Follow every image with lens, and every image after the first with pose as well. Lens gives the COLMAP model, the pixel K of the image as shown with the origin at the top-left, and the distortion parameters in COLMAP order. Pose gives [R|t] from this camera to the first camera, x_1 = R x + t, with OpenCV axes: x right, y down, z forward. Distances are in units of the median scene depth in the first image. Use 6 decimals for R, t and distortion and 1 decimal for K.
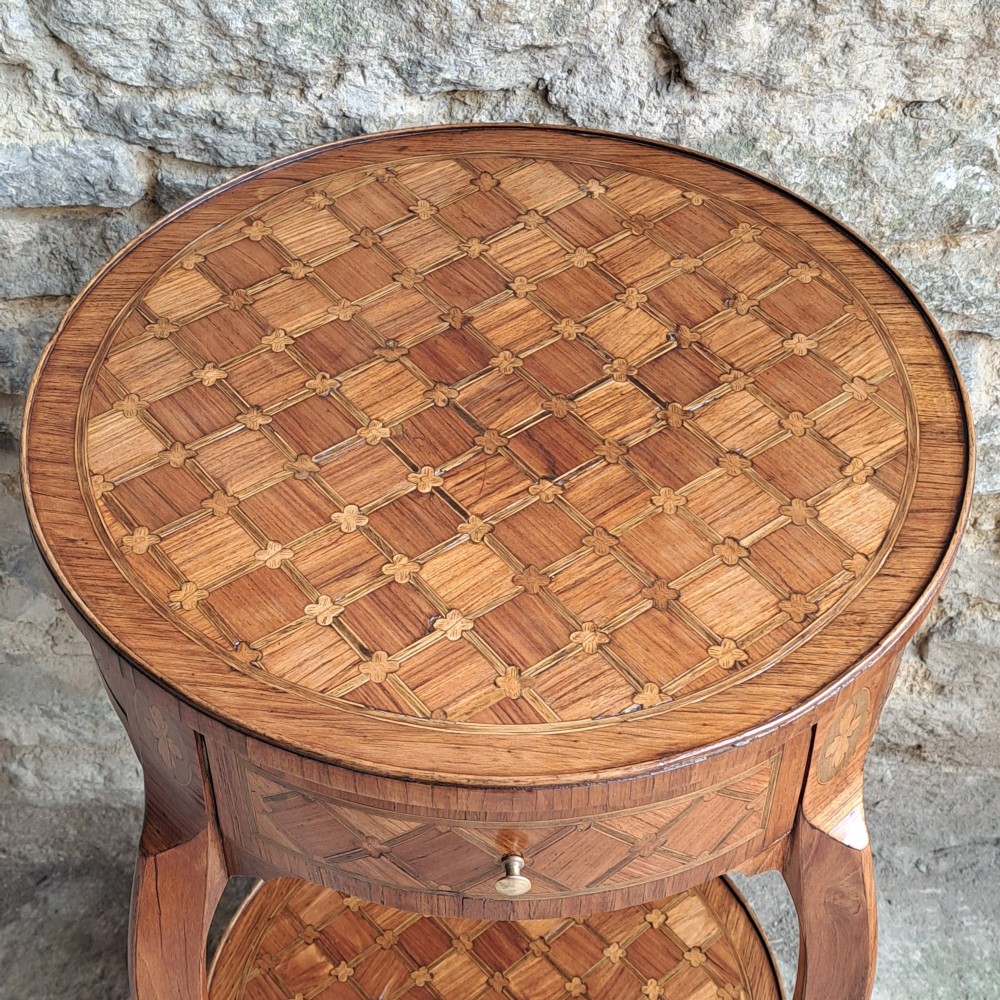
lens RADIAL K [[1713.8, 0, 500.0], [0, 1713.8, 500.0], [0, 0, 1]] dist [0.283569, -1.079700]
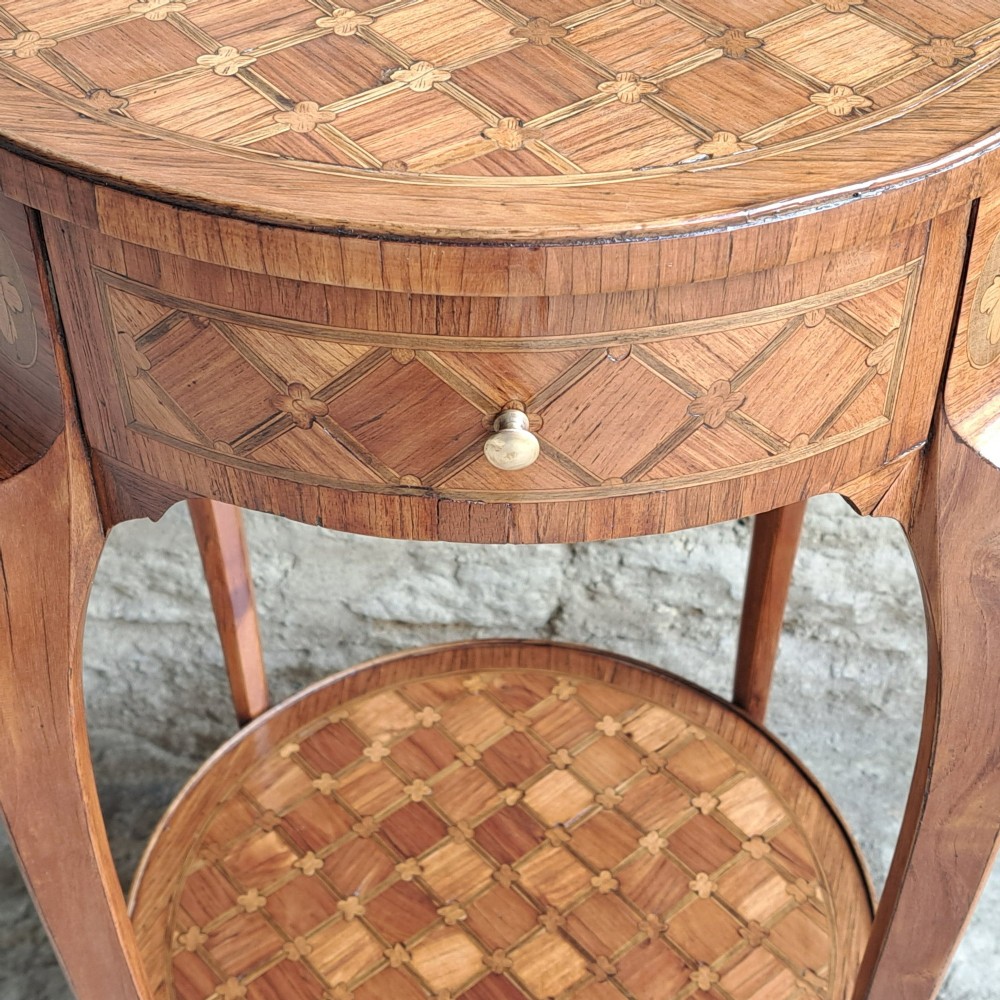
lens RADIAL K [[1734.0, 0, 474.5], [0, 1734.0, 471.9], [0, 0, 1]] dist [0.219538, -0.830428]
pose [[0.999671, -0.004436, -0.025263, 0.007326], [0.002351, 0.996634, -0.081949, 0.207680], [0.025542, 0.081863, 0.996316, 0.255403]]
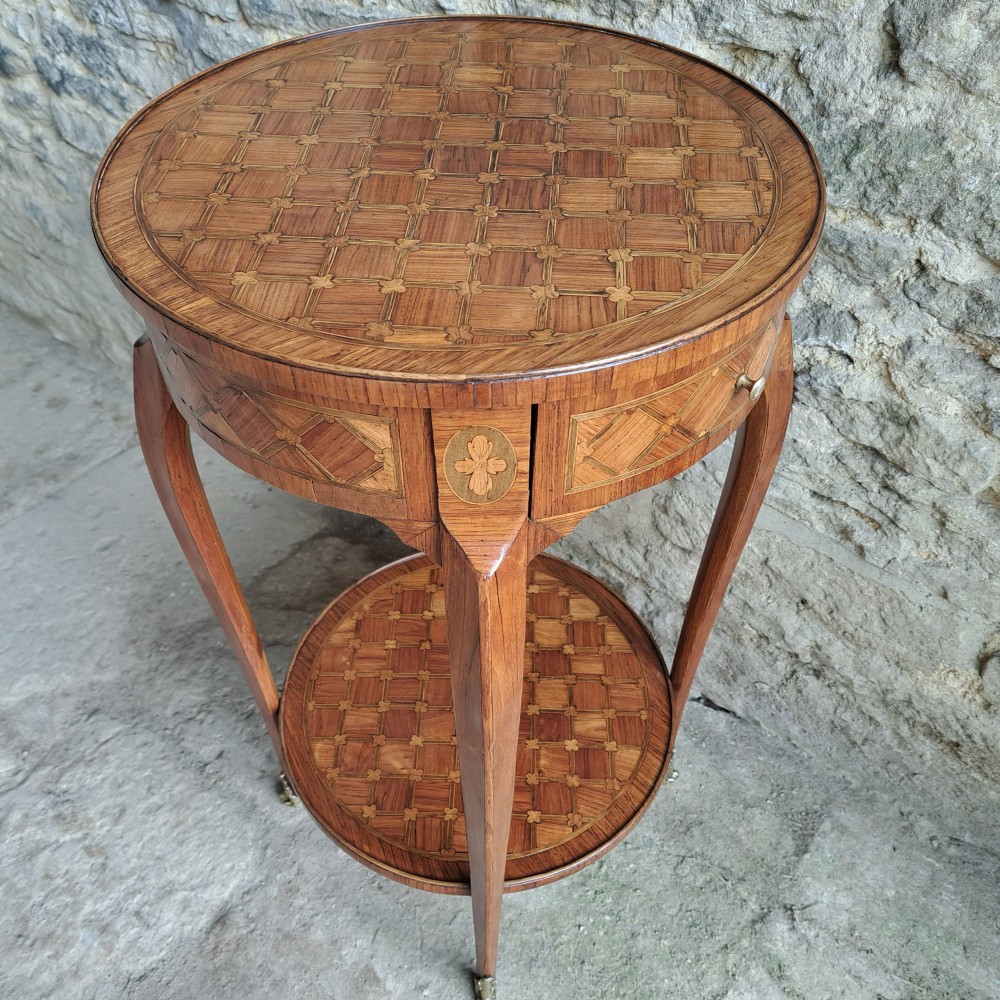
lens RADIAL K [[957.3, 0, 497.1], [0, 957.3, 507.0], [0, 0, 1]] dist [0.049840, -0.052063]
pose [[0.795811, 0.419143, -0.437040, 0.313838], [-0.425377, 0.900614, 0.089161, 0.098663], [0.430975, 0.114951, 0.895012, 0.308400]]
